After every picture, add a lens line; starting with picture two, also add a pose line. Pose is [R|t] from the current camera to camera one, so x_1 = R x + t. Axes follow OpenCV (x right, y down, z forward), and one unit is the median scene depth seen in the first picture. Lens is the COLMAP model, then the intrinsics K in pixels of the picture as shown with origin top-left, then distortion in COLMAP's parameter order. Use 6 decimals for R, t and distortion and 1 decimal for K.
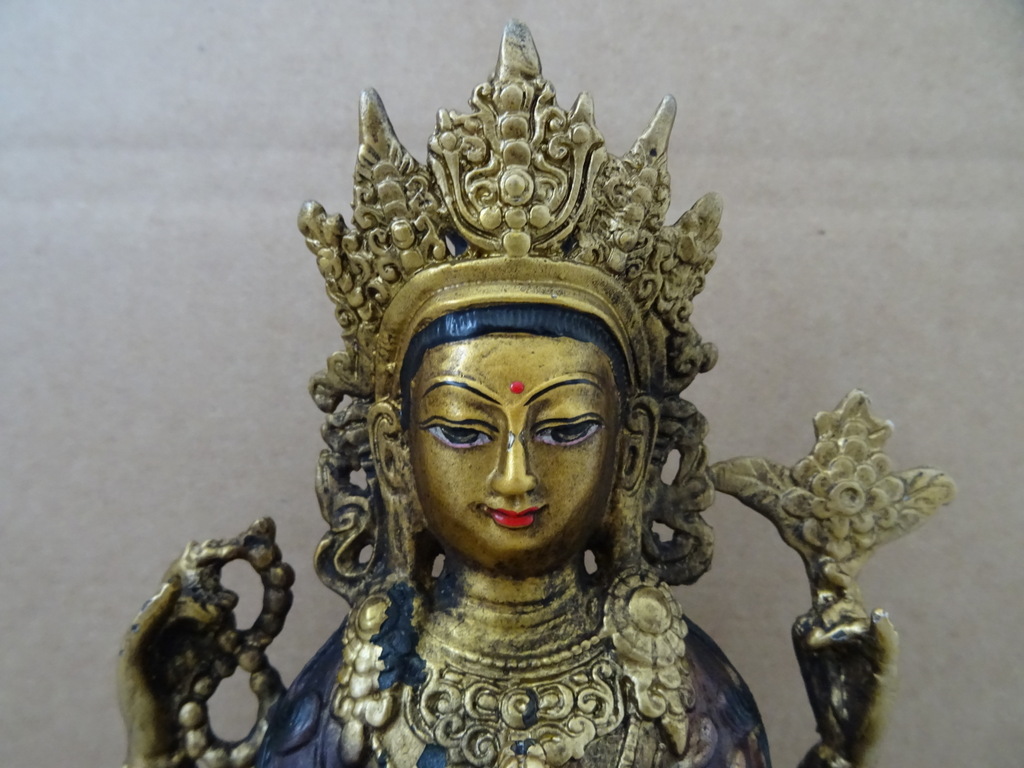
lens RADIAL K [[721.5, 0, 511.3], [0, 721.5, 379.3], [0, 0, 1]] dist [-0.019496, -0.004581]
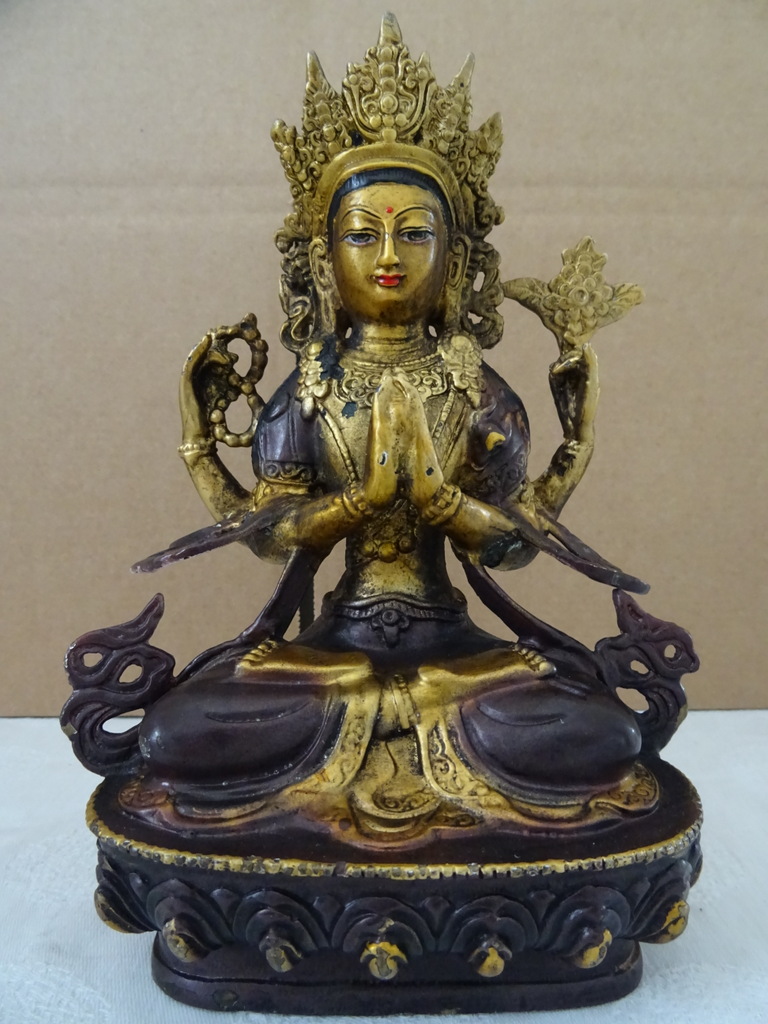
lens RADIAL K [[721.5, 0, 381.0], [0, 721.5, 514.8], [0, 0, 1]] dist [-0.019496, -0.004581]
pose [[0.999698, -0.007800, -0.023308, 0.020291], [0.010418, 0.993378, 0.114417, 0.546496], [0.022261, -0.114625, 0.993159, -0.925794]]
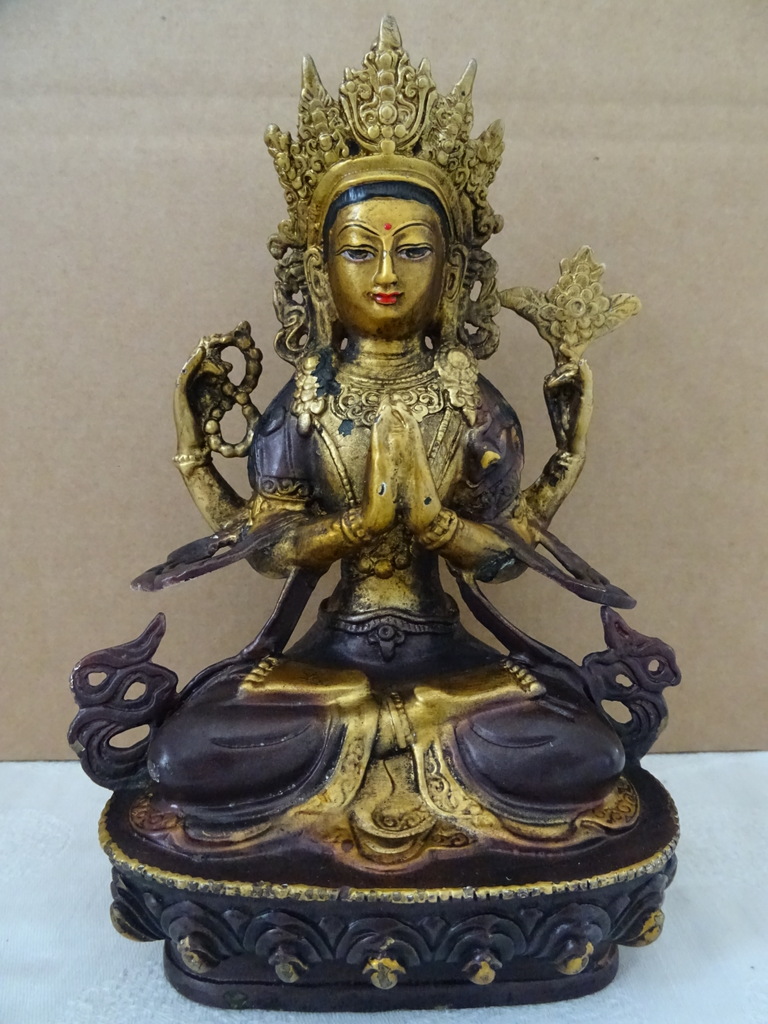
lens RADIAL K [[721.5, 0, 381.0], [0, 721.5, 514.8], [0, 0, 1]] dist [-0.019496, -0.004581]
pose [[0.999987, -0.004059, 0.002935, -0.017914], [0.003374, 0.978943, 0.204104, 0.333334], [-0.003701, -0.204092, 0.978945, -0.922577]]
